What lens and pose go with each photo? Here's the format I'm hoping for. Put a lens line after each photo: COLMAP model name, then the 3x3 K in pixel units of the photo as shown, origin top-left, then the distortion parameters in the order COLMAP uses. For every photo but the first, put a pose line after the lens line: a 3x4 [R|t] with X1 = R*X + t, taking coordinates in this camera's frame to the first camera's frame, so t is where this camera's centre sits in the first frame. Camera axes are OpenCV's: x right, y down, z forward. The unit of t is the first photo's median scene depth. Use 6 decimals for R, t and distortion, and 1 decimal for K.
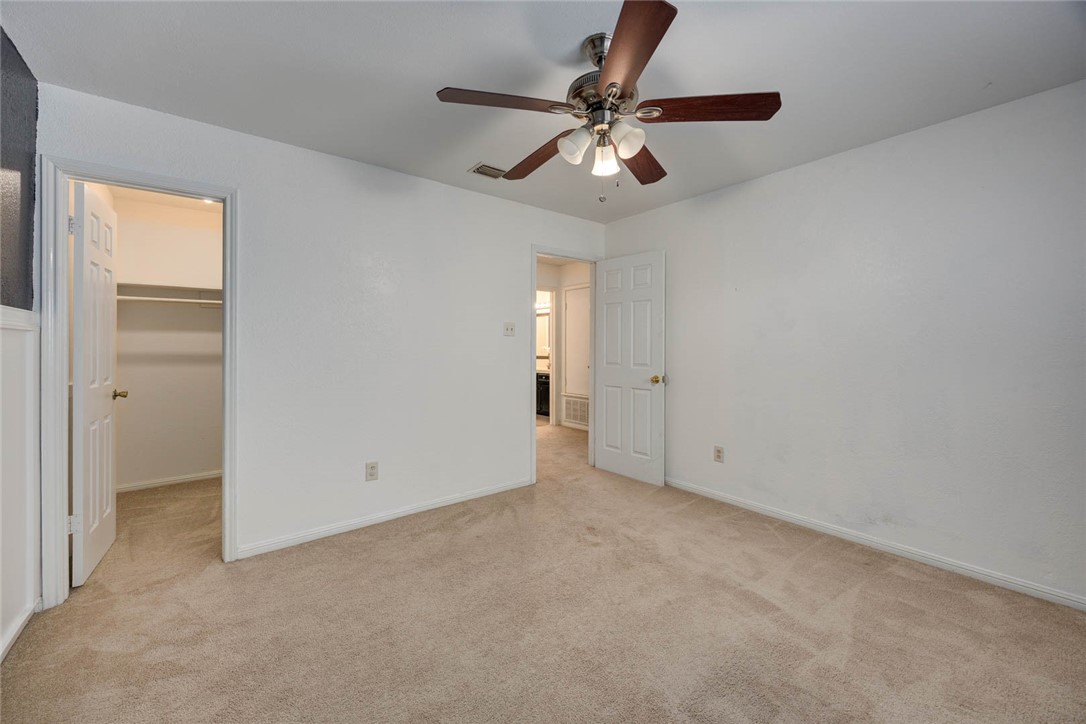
lens RADIAL K [[415.3, 0, 546.0], [0, 415.3, 362.8], [0, 0, 1]] dist [-0.000330, -0.000064]
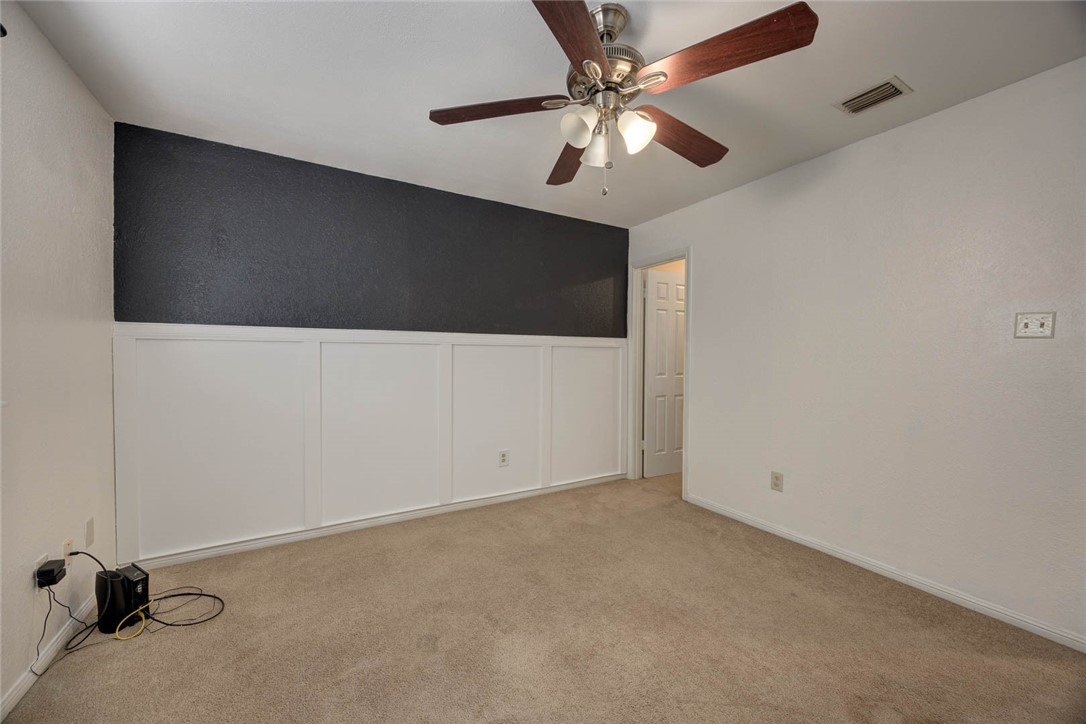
lens RADIAL K [[415.3, 0, 546.0], [0, 415.3, 362.8], [0, 0, 1]] dist [-0.000330, -0.000064]
pose [[-0.103843, 0.035865, -0.993947, 0.937896], [-0.046065, 0.998104, 0.040828, -0.062453], [0.993526, 0.050026, -0.101994, 0.794477]]
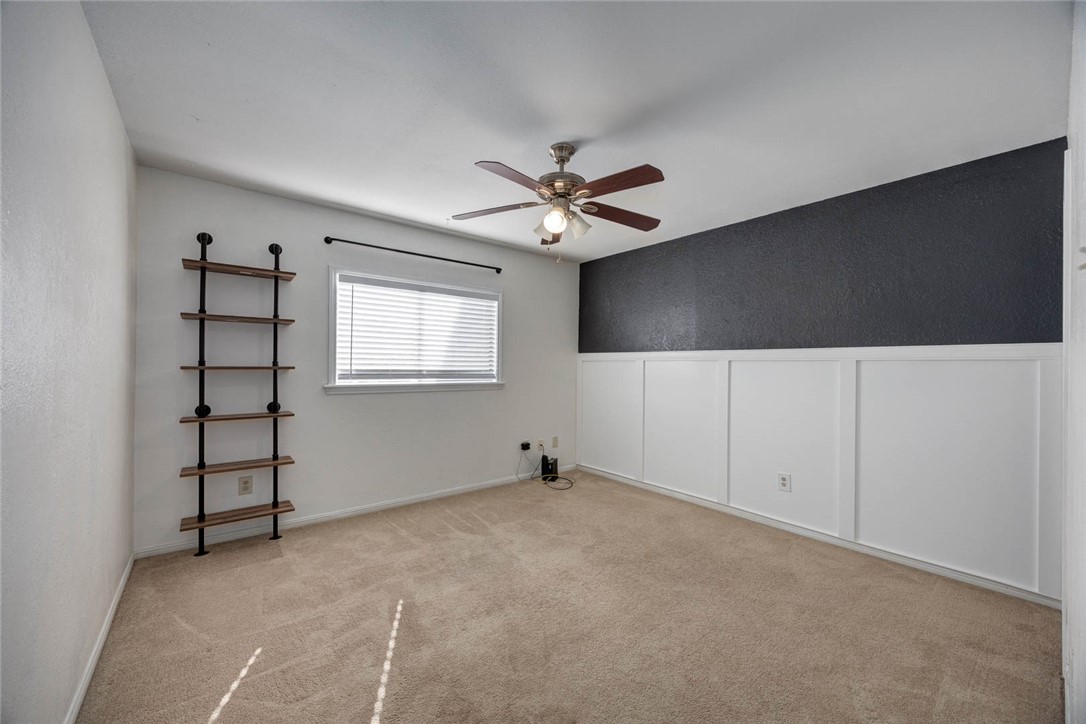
lens RADIAL K [[415.3, 0, 546.0], [0, 415.3, 362.8], [0, 0, 1]] dist [-0.000330, -0.000064]
pose [[-0.998967, 0.003220, -0.045324, 0.212287], [0.001591, 0.999353, 0.035930, -0.107794], [0.045410, 0.035821, -0.998326, 2.048437]]
